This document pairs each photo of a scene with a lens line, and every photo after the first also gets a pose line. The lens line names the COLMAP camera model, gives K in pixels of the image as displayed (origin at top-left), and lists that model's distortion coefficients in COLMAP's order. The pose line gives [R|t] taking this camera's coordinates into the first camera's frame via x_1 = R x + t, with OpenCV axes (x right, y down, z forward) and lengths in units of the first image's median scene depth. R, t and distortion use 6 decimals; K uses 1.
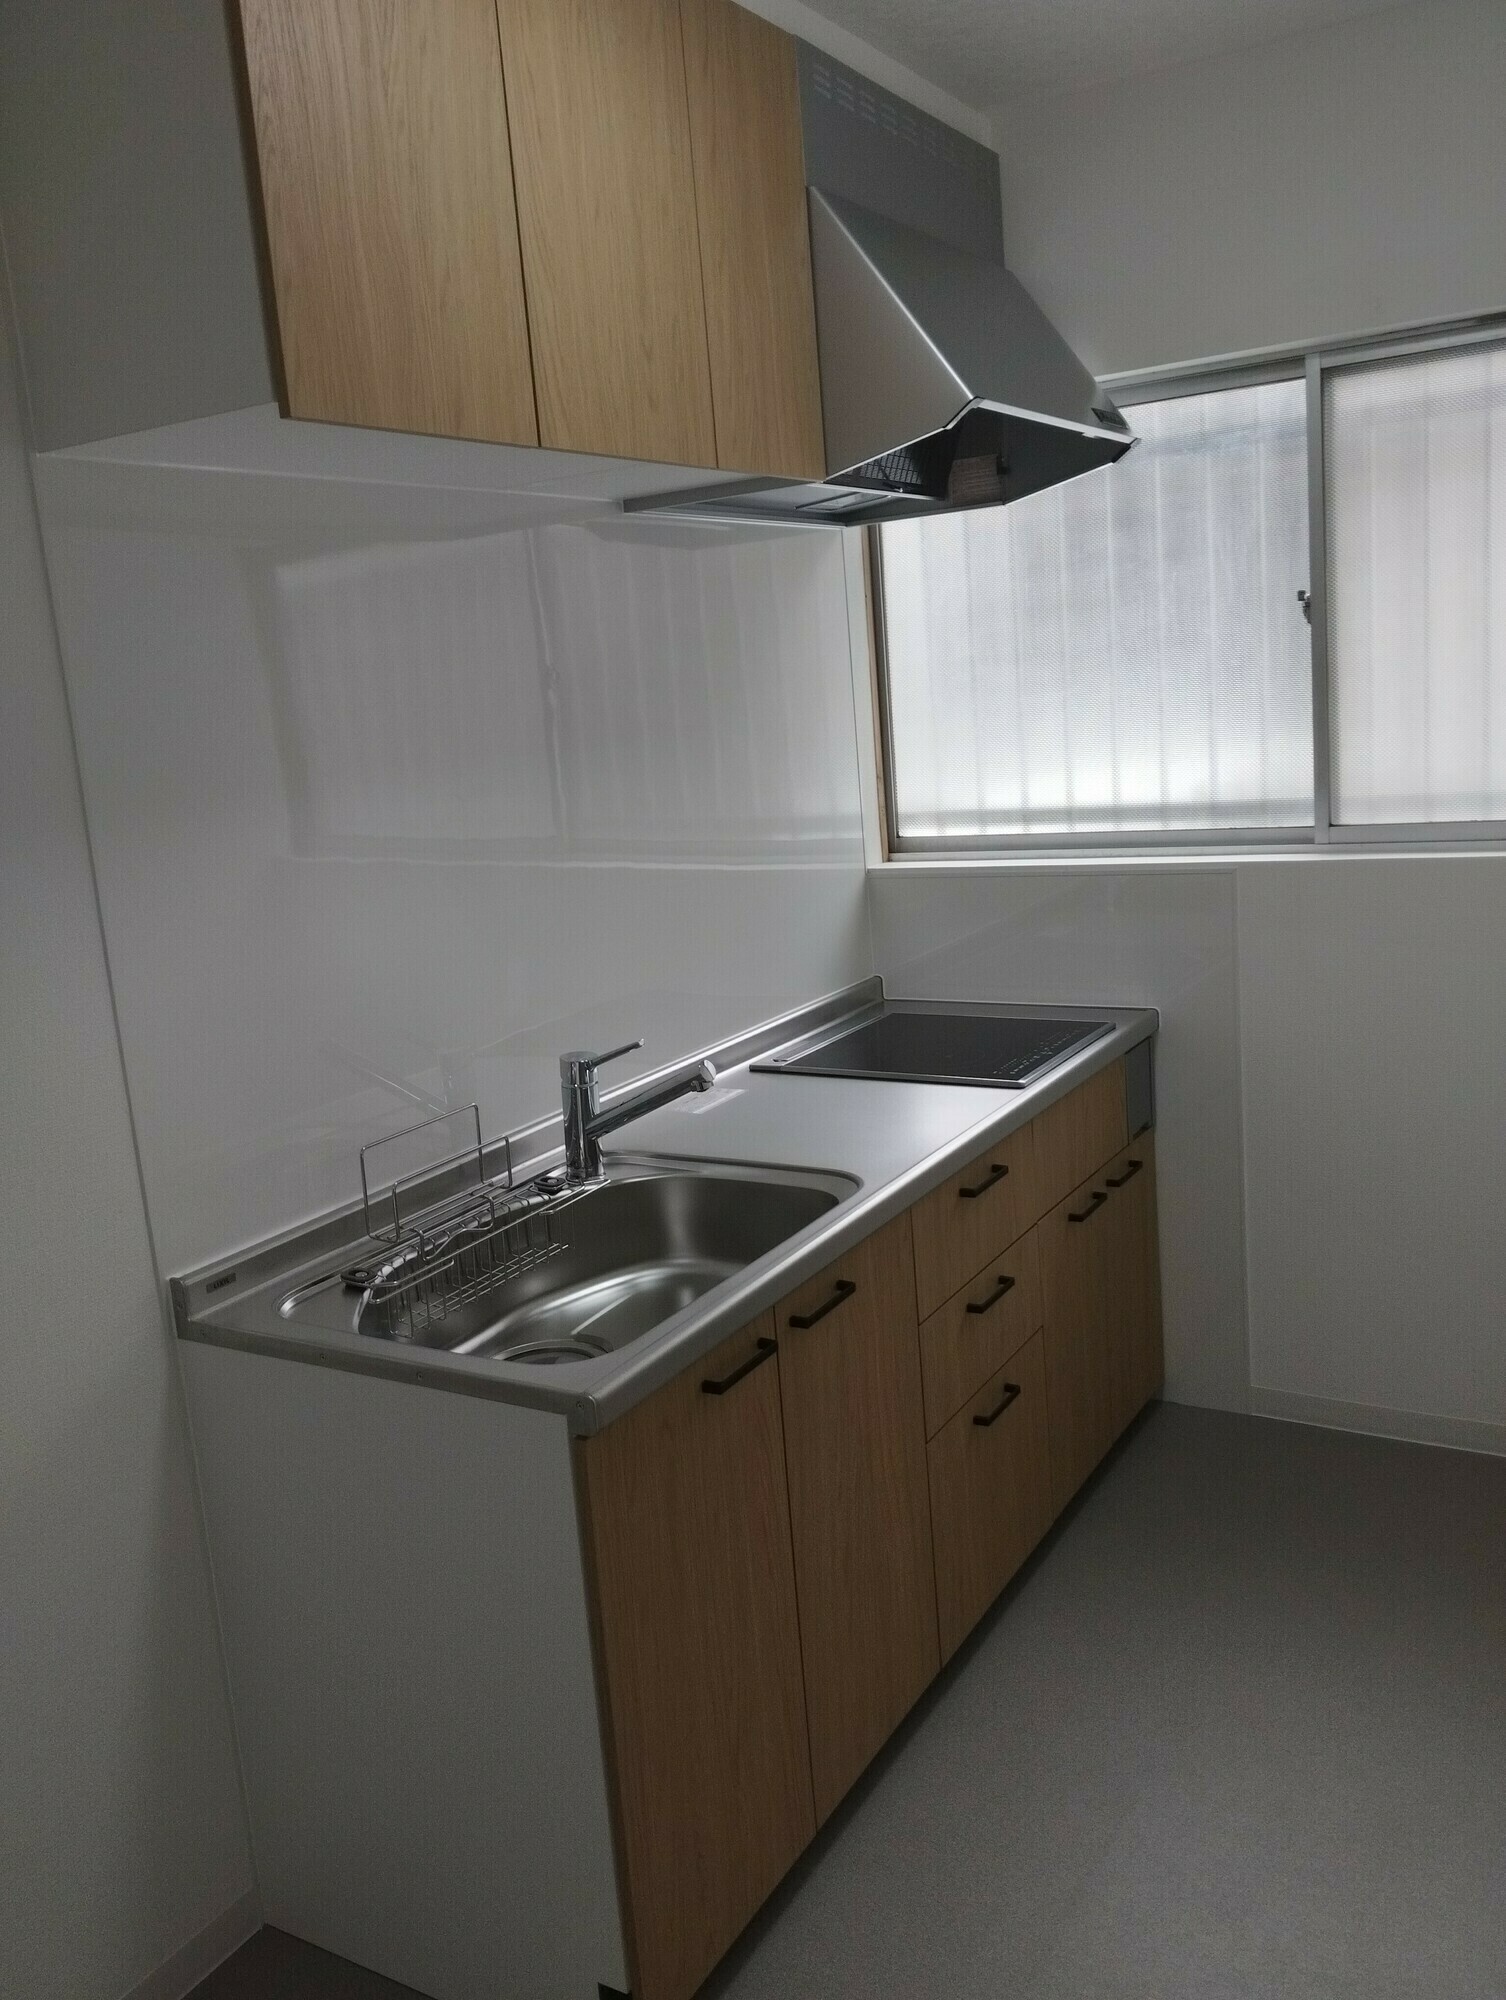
lens RADIAL K [[1637.9, 0, 750.1], [0, 1637.9, 968.9], [0, 0, 1]] dist [0.010476, -0.005145]
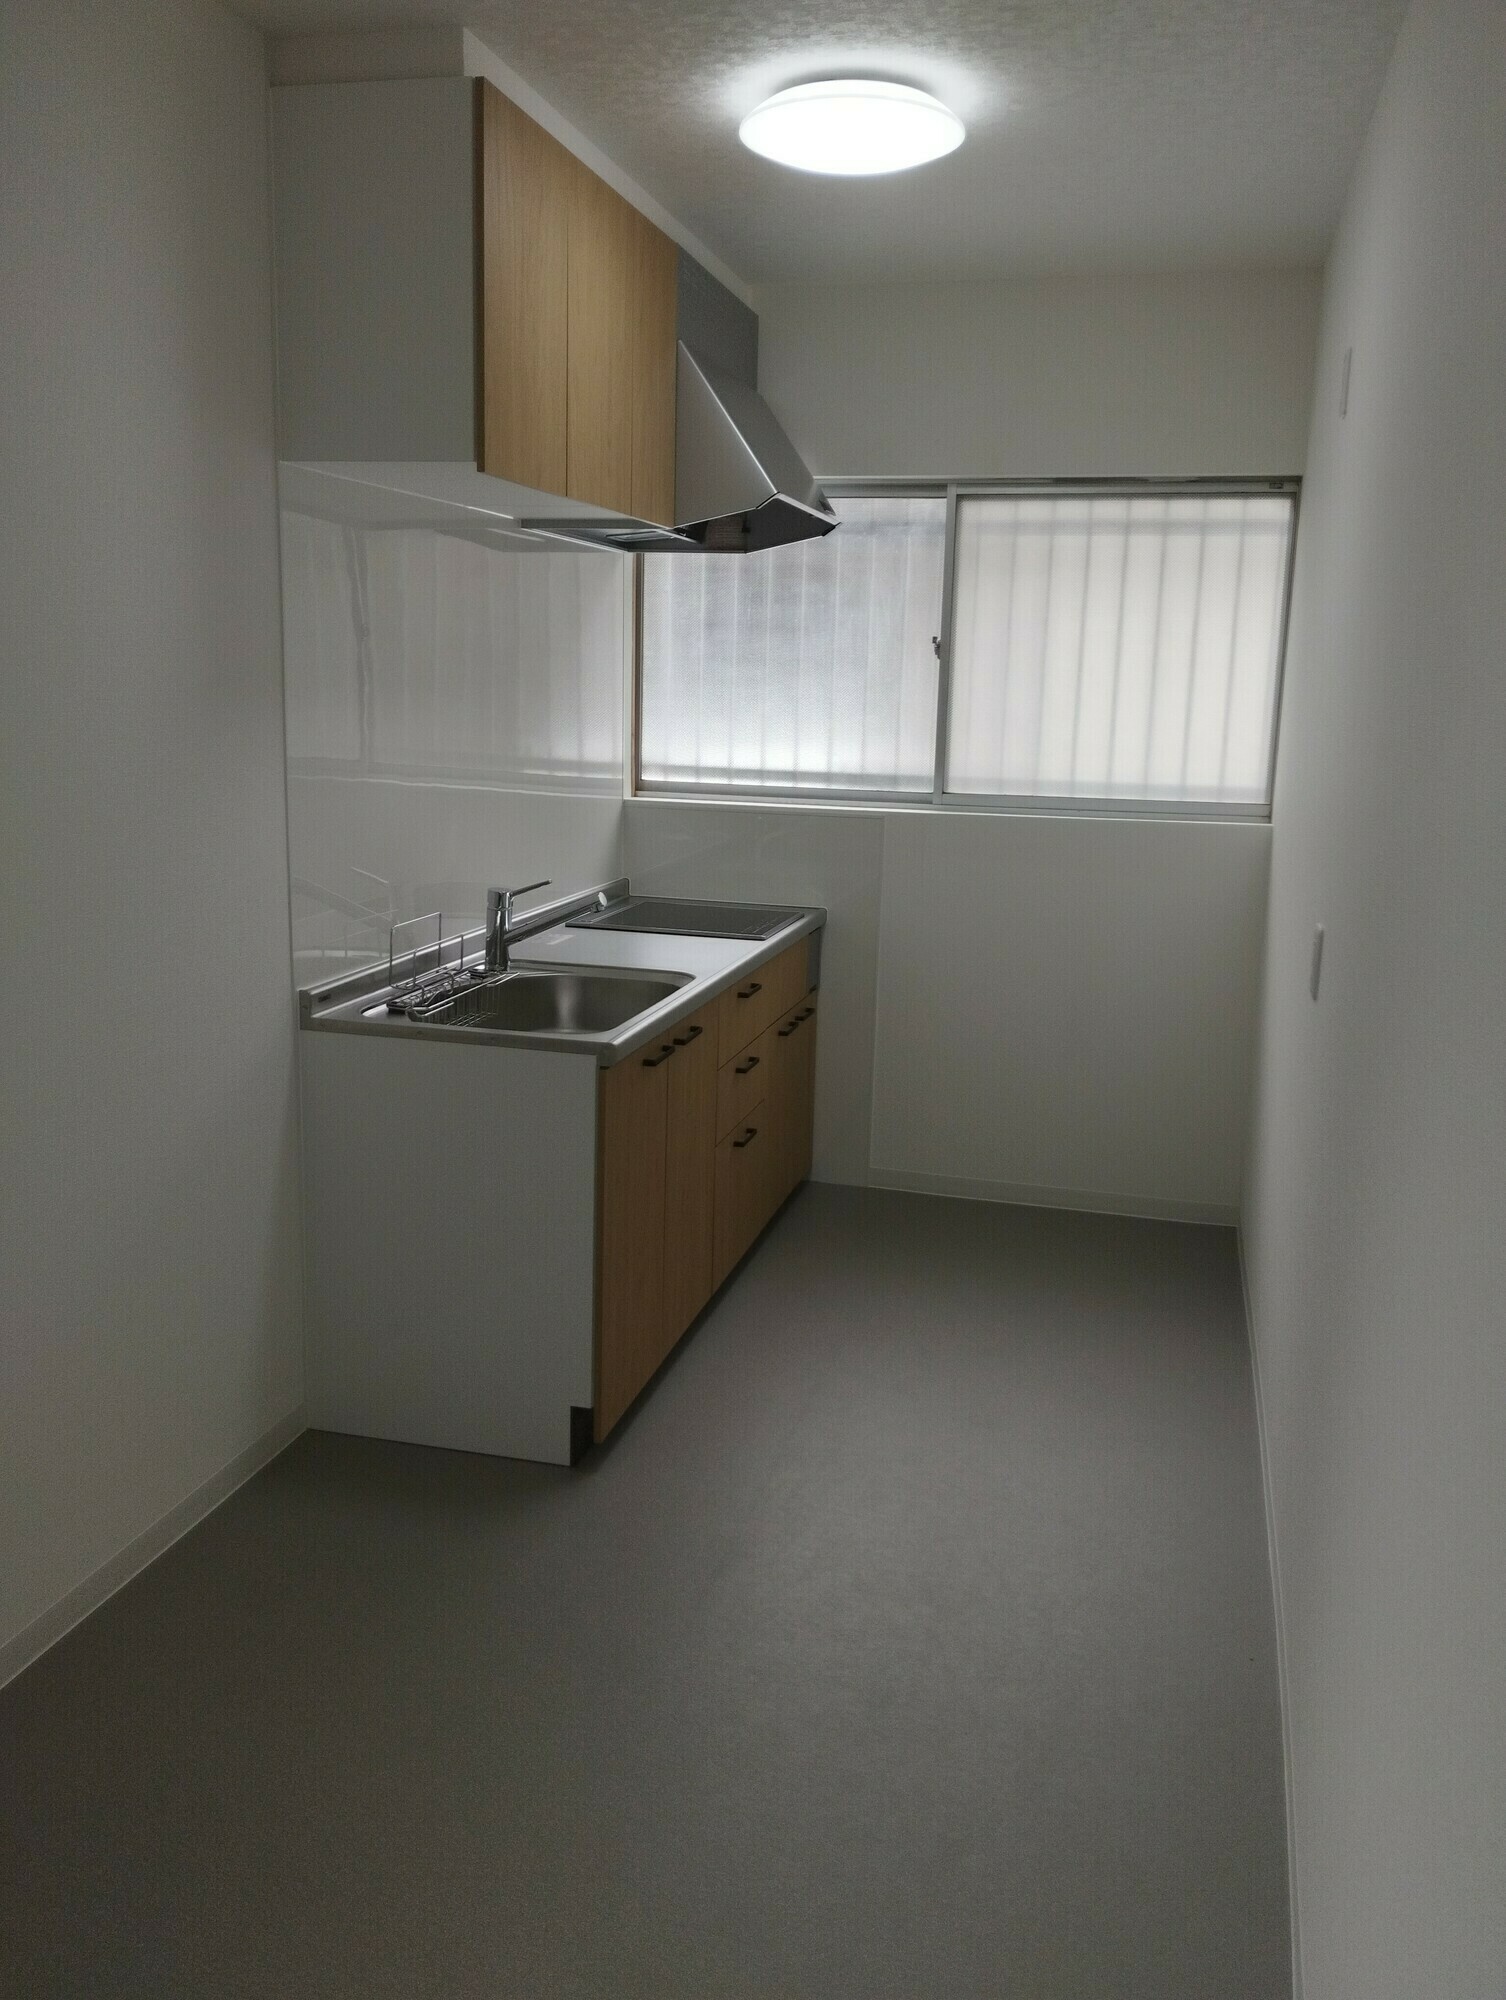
lens RADIAL K [[1637.9, 0, 750.1], [0, 1637.9, 968.9], [0, 0, 1]] dist [0.010476, -0.005145]
pose [[0.951938, 0.054983, 0.301315, -0.267957], [-0.053901, 0.998475, -0.011910, 0.104537], [-0.301511, -0.004903, 0.953450, -0.397972]]
